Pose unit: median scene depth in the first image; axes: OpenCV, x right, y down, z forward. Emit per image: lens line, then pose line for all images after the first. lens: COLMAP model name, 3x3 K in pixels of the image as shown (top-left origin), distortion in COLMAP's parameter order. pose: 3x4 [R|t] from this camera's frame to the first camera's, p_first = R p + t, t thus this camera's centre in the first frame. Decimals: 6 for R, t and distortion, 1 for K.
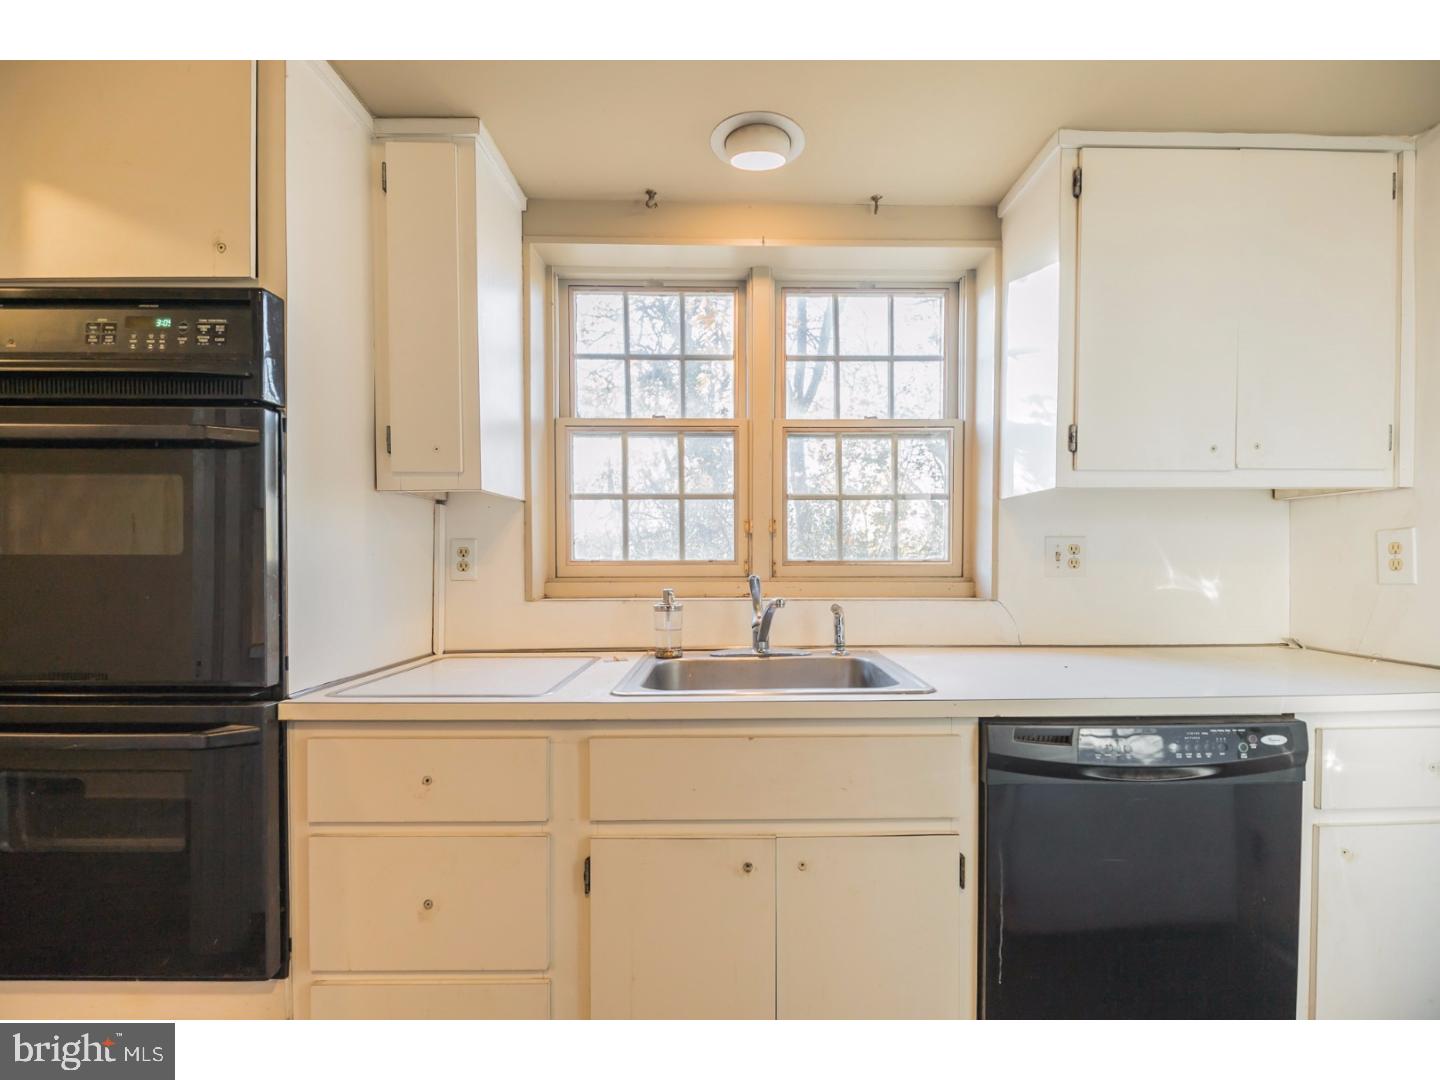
lens RADIAL K [[690.9, 0, 746.1], [0, 690.9, 569.9], [0, 0, 1]] dist [-0.002614, -0.000302]
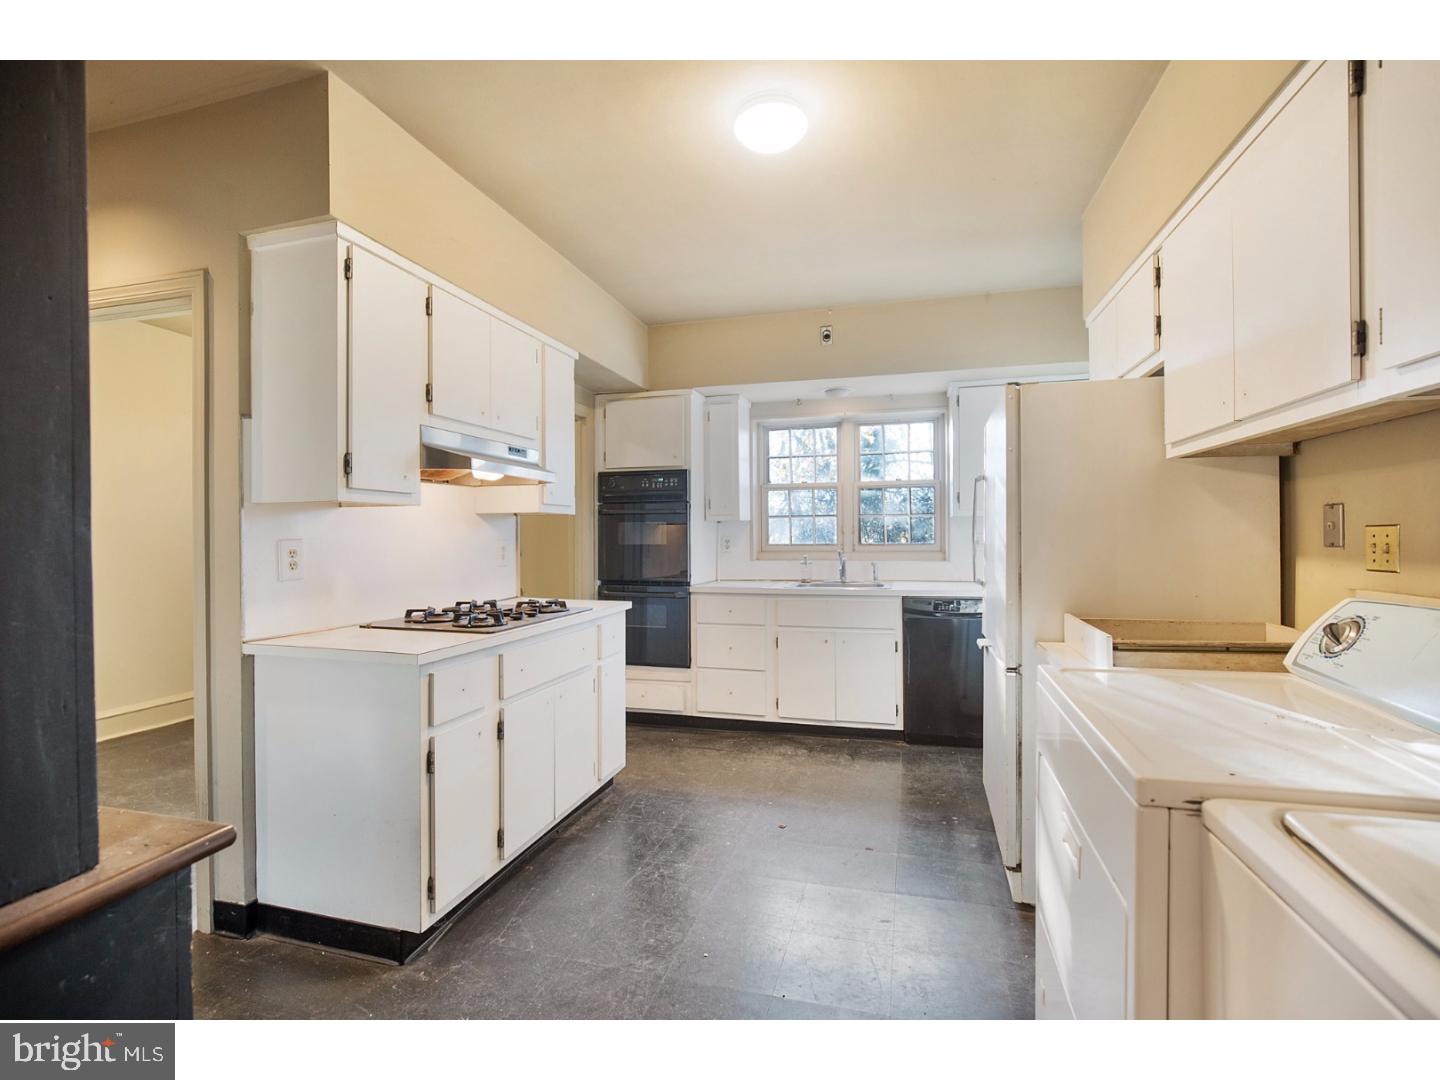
lens RADIAL K [[690.9, 0, 718.6], [0, 690.9, 537.2], [0, 0, 1]] dist [-0.002614, -0.000302]
pose [[0.957585, -0.005326, -0.288102, 0.289228], [0.001665, 0.999915, -0.012952, -0.006657], [0.288147, 0.011923, 0.957512, -1.421925]]
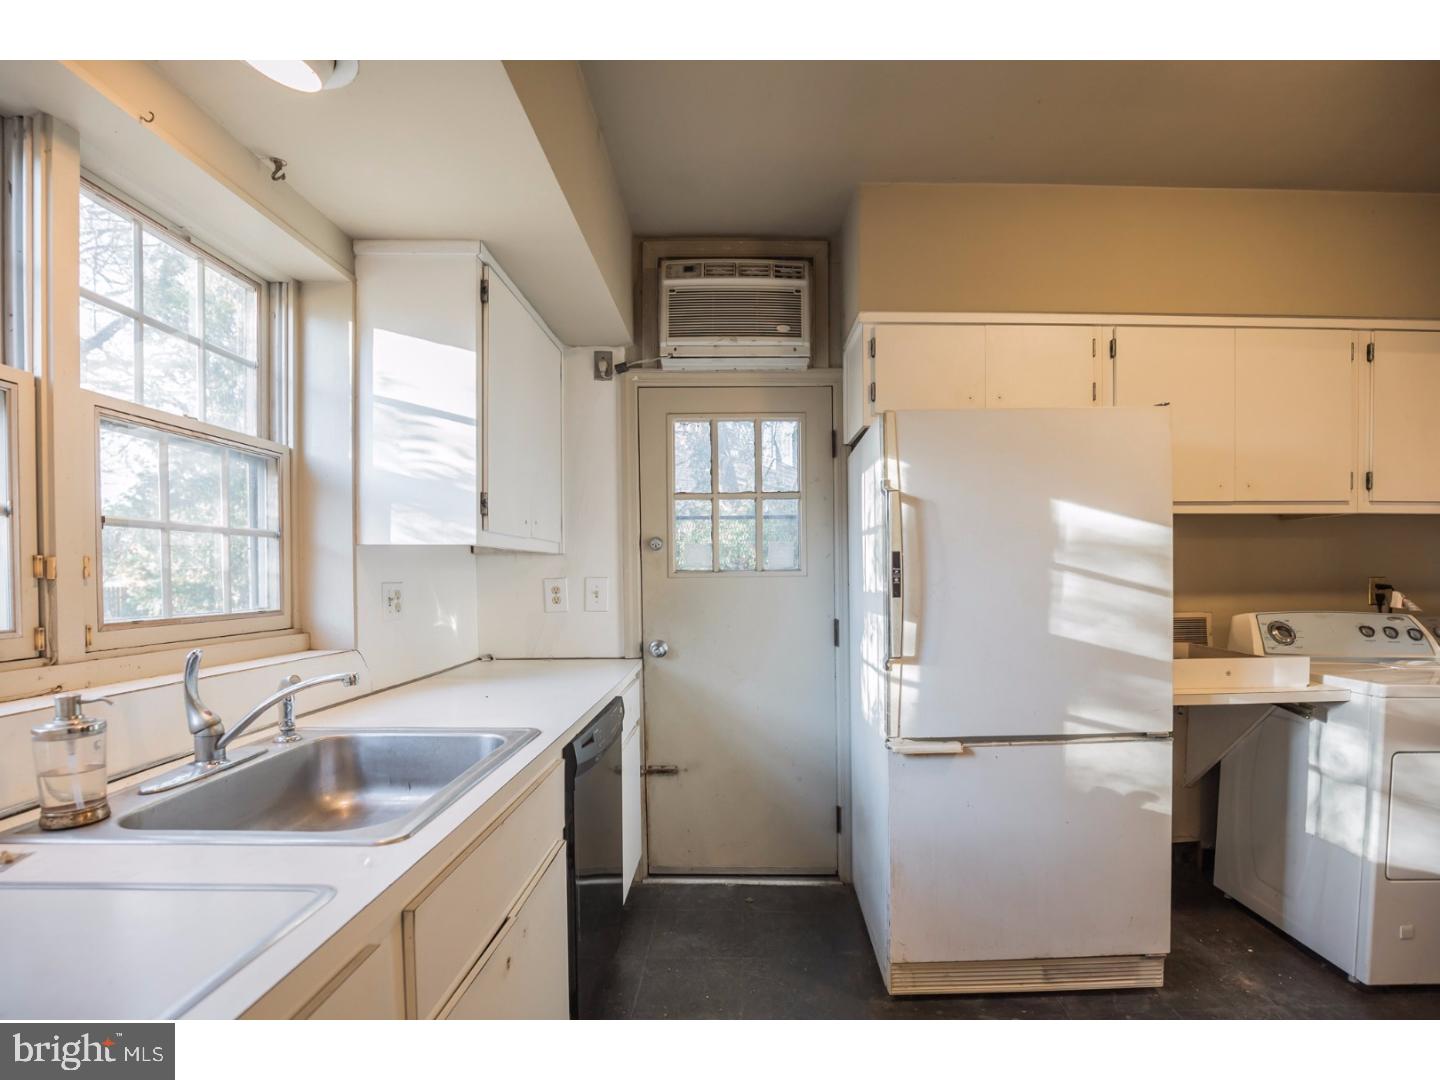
lens RADIAL K [[690.9, 0, 745.7], [0, 690.9, 575.2], [0, 0, 1]] dist [-0.002614, -0.000302]
pose [[0.003553, 0.000276, 0.999994, -0.593928], [0.018052, 0.999837, -0.000340, -0.049446], [-0.999831, 0.018053, 0.003548, 0.456100]]
